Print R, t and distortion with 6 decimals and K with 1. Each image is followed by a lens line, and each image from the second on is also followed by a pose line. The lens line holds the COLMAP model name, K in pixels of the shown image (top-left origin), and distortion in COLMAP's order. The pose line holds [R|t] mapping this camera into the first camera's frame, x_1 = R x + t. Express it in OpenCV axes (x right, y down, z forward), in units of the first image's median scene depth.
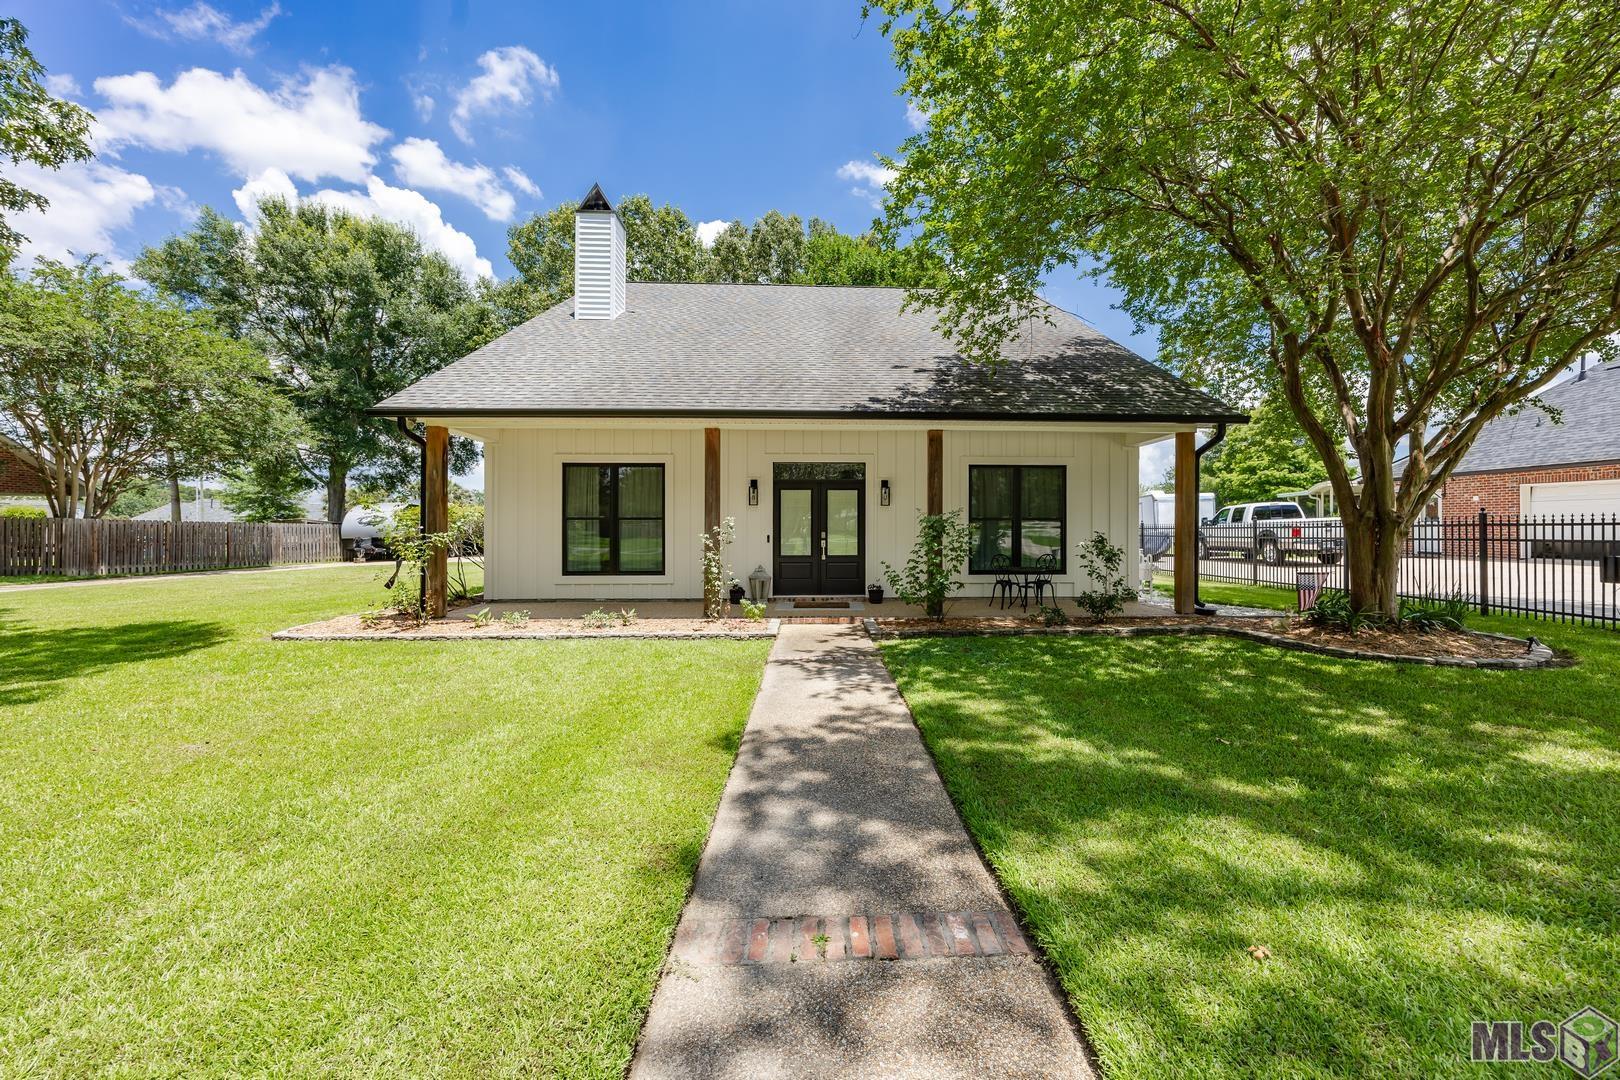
lens RADIAL K [[627.3, 0, 836.5], [0, 627.3, 524.0], [0, 0, 1]] dist [0.001268, 0.000314]
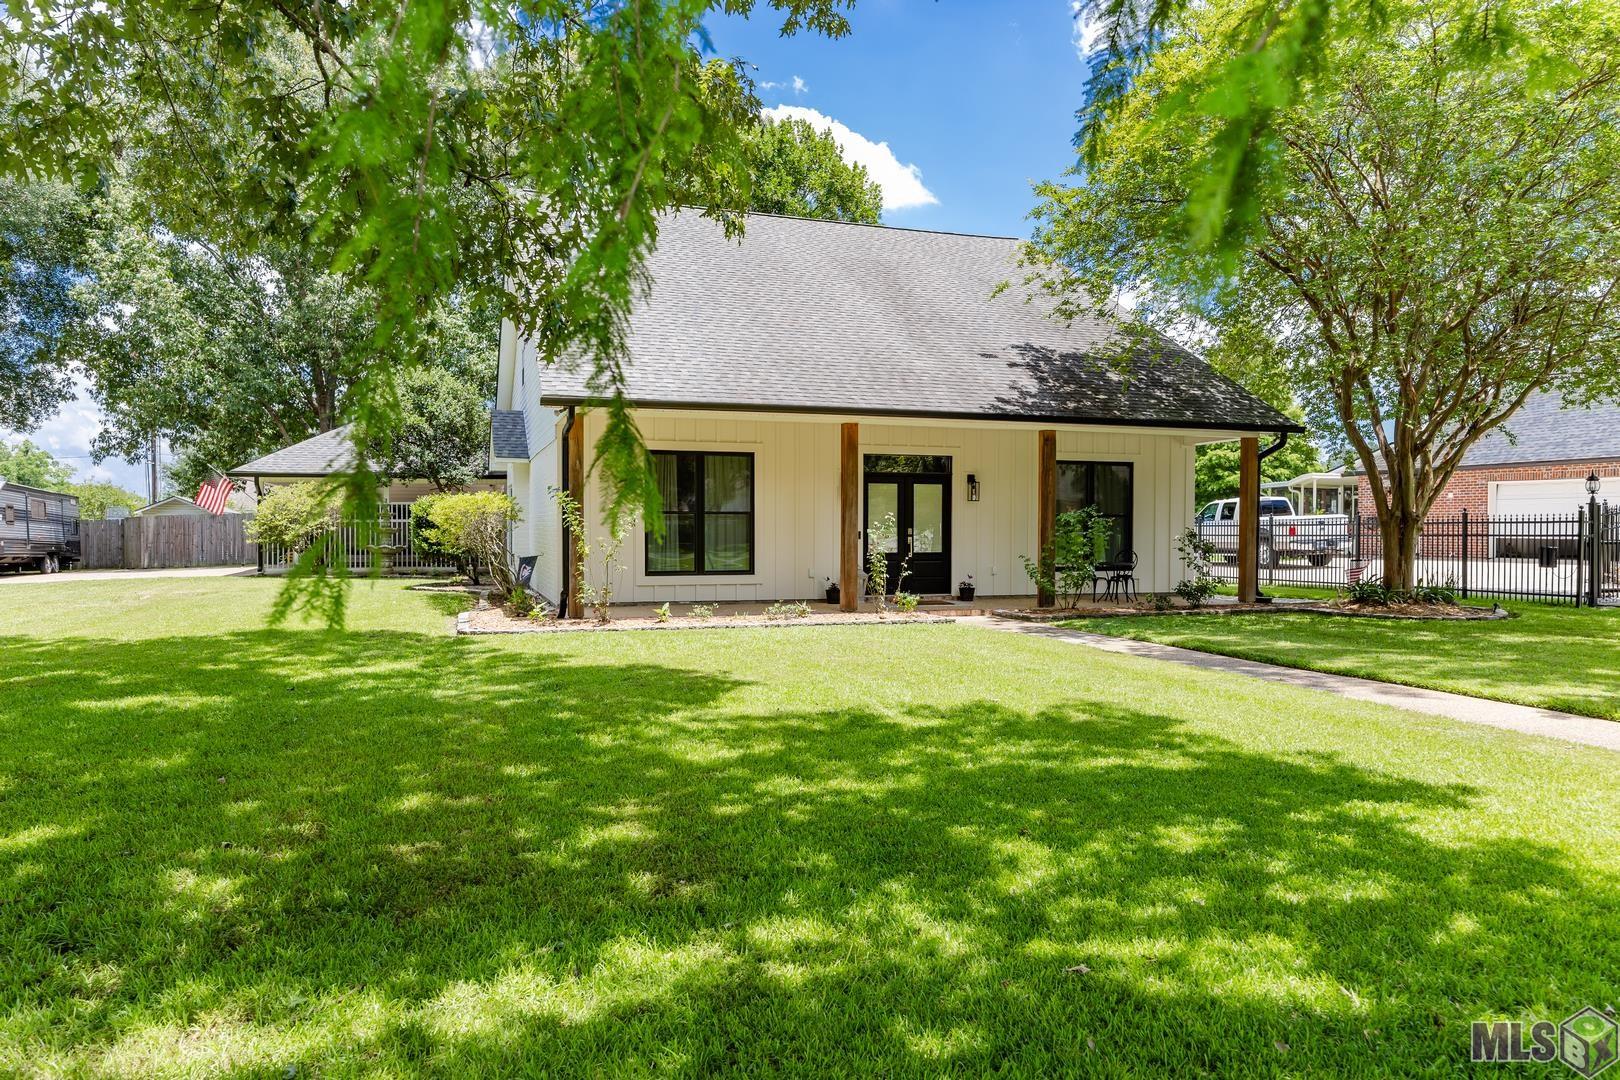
lens RADIAL K [[1111.8, 0, 810.0], [0, 1111.8, 540.0], [0, 0, 1]] dist [0.005708, -0.002120]
pose [[0.959717, -0.000798, 0.280967, -0.638010], [-0.004162, 0.999846, 0.017054, 0.002733], [-0.280938, -0.017536, 0.959566, -0.572230]]
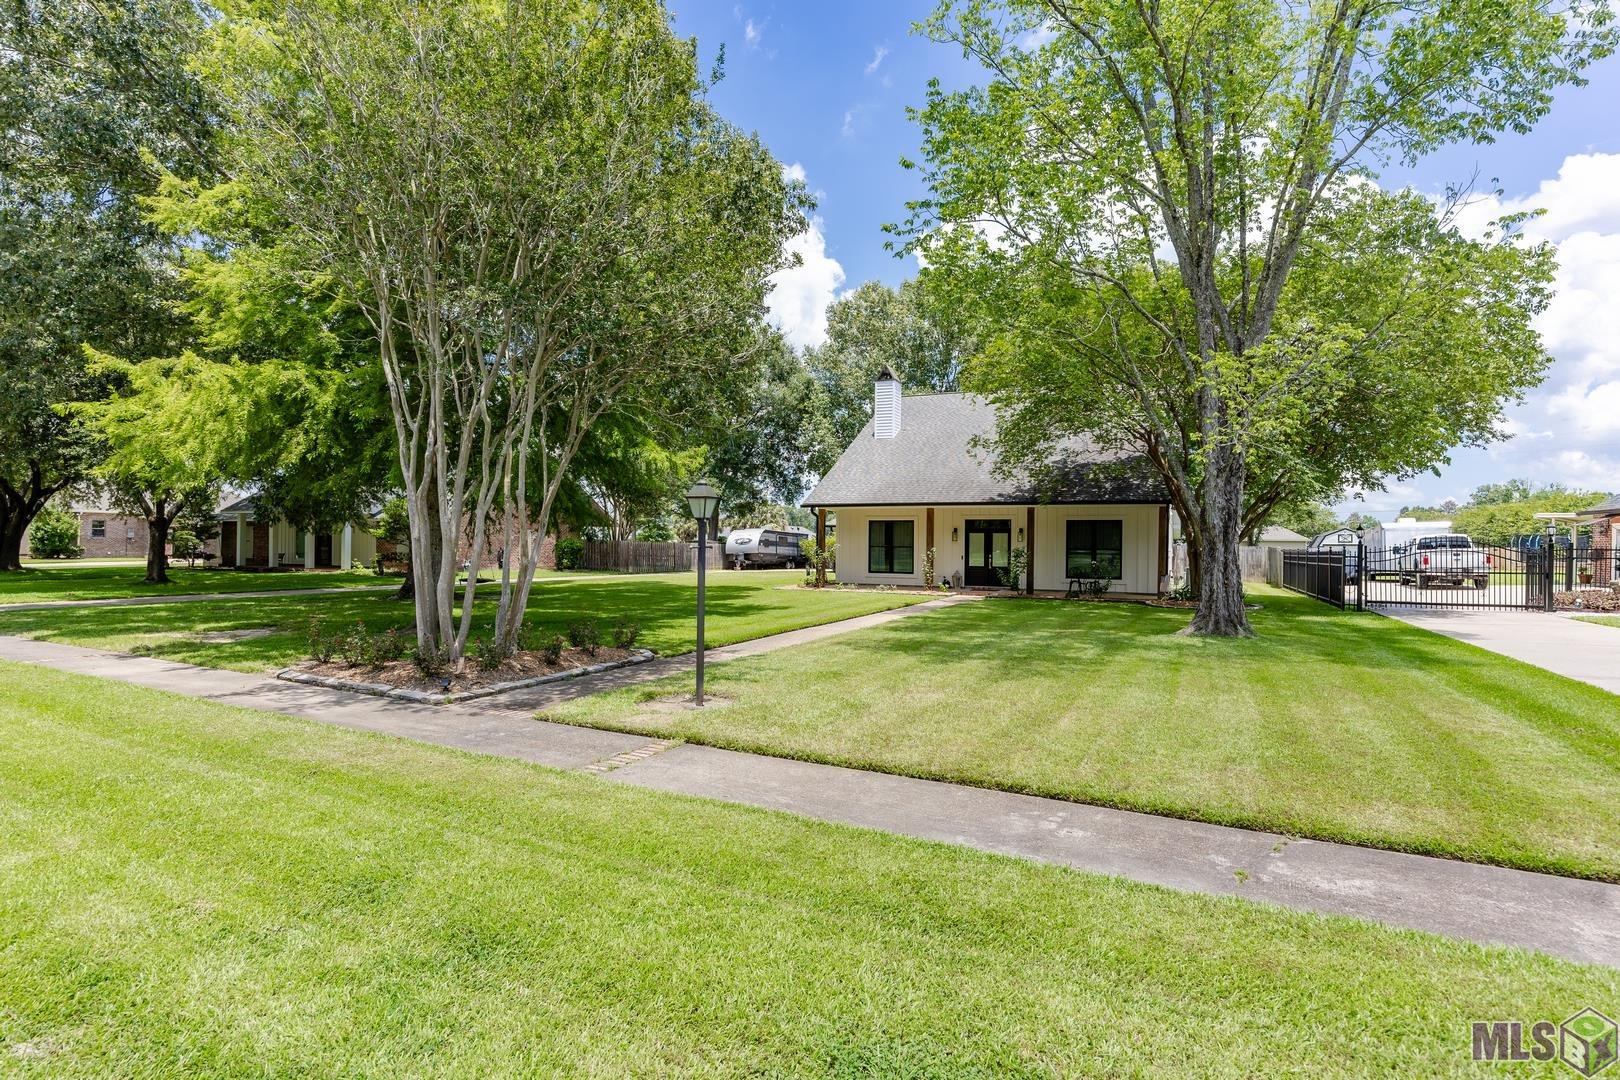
lens RADIAL K [[844.1, 0, 810.0], [0, 844.1, 540.0], [0, 0, 1]] dist [-0.010671, -0.000231]
pose [[0.891078, 0.007344, -0.453791, 0.677506], [-0.007335, 0.999972, 0.001780, -0.033268], [0.453791, 0.001742, 0.891107, -1.622223]]
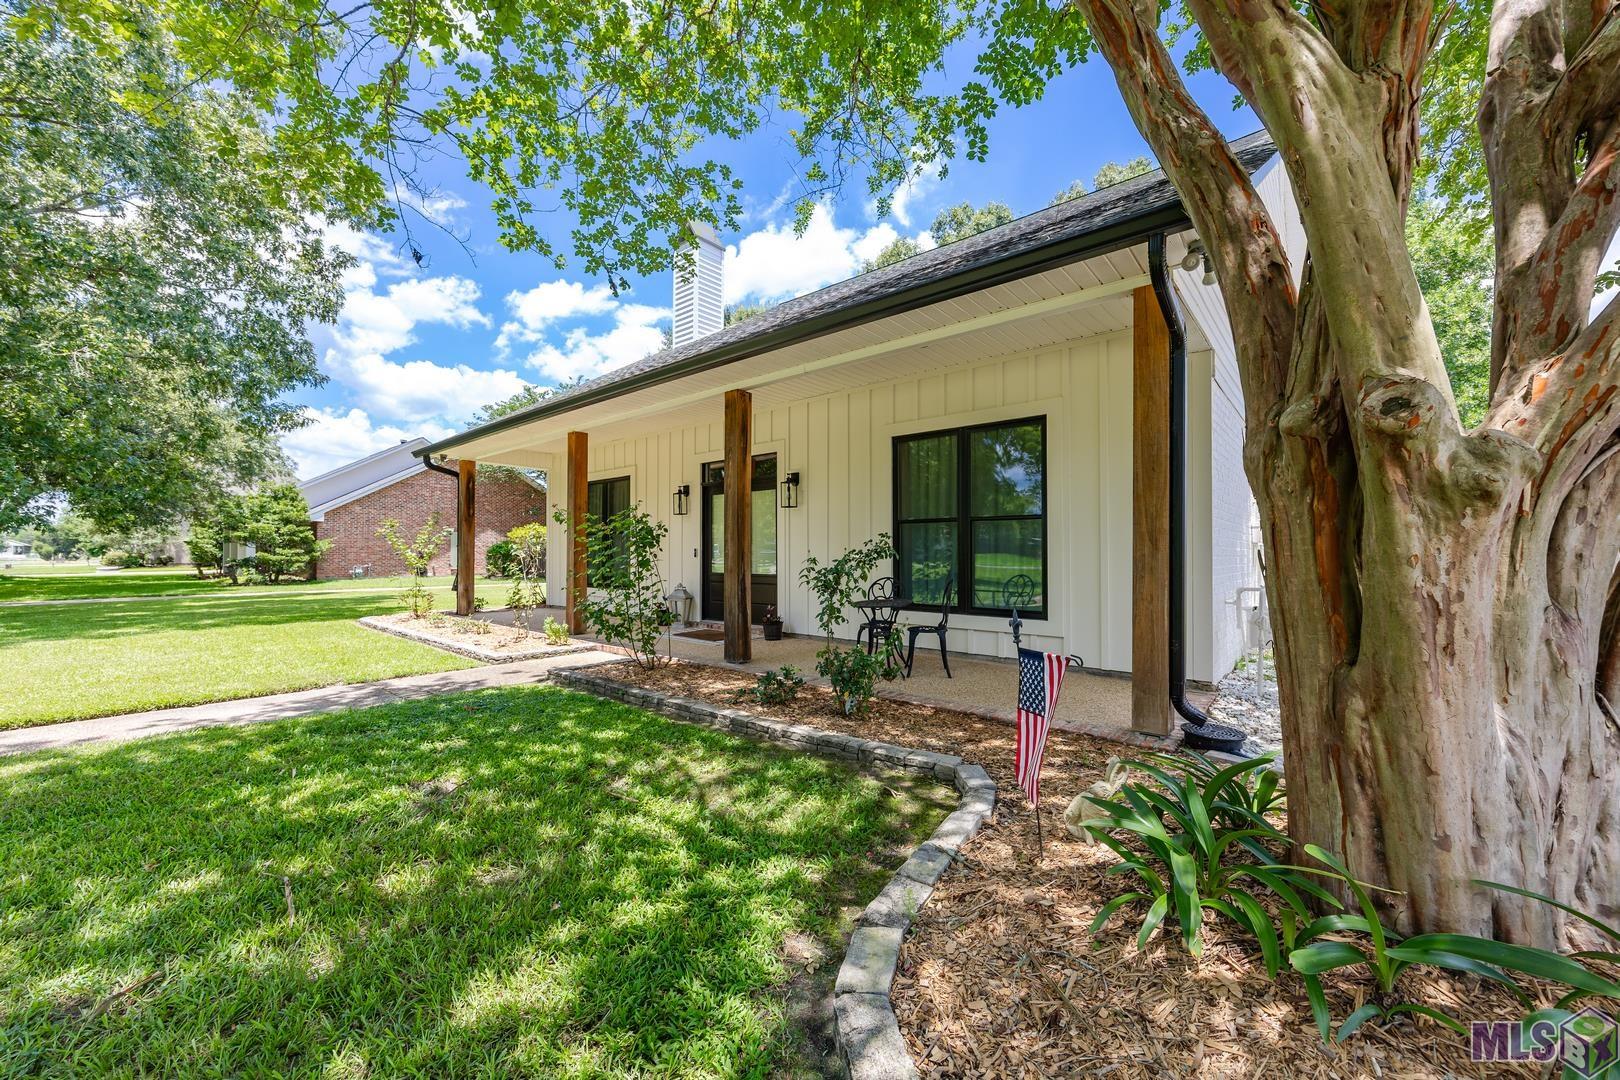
lens RADIAL K [[627.3, 0, 836.5], [0, 627.3, 524.0], [0, 0, 1]] dist [0.001268, 0.000314]
pose [[0.744625, -0.032888, -0.666673, 0.593666], [0.003758, 0.998976, -0.045084, 0.022825], [0.667473, 0.031065, 0.743986, 0.486411]]
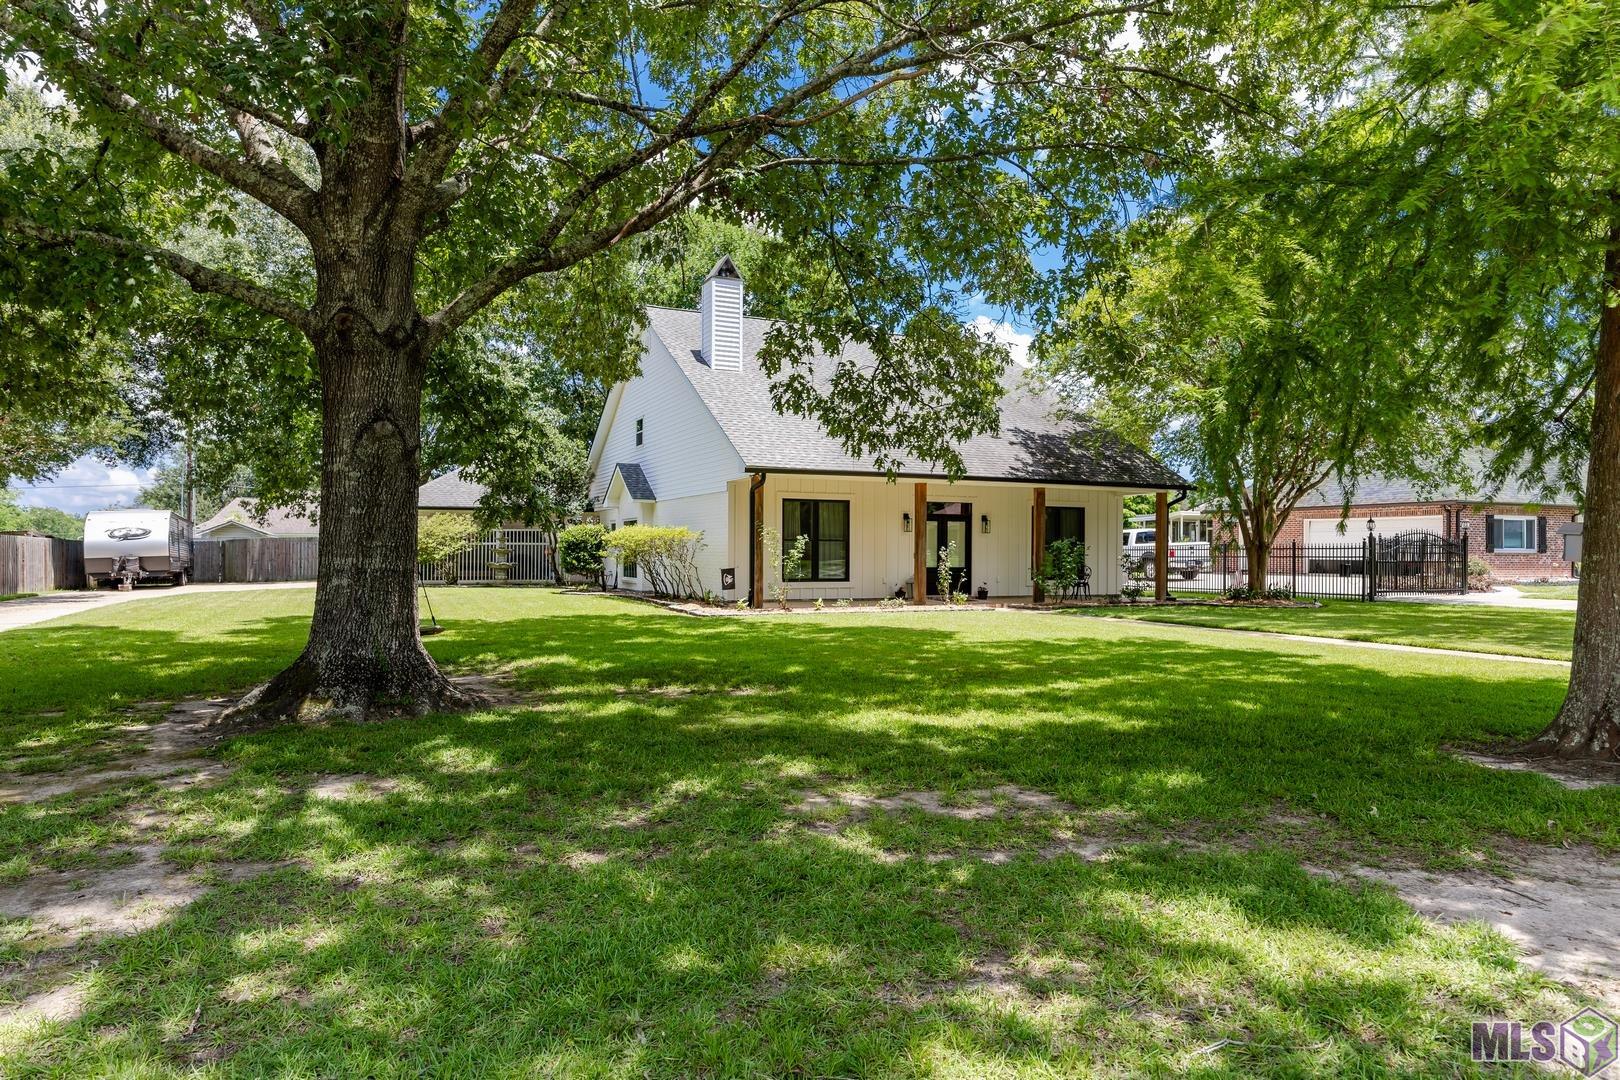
lens RADIAL K [[1050.0, 0, 810.0], [0, 1050.0, 540.0], [0, 0, 1]] dist [0.020817, 0.001829]
pose [[0.919903, 0.009515, 0.392031, -1.237030], [-0.008603, 0.999955, -0.004082, 0.000607], [-0.392052, 0.000383, 0.919943, -1.070909]]
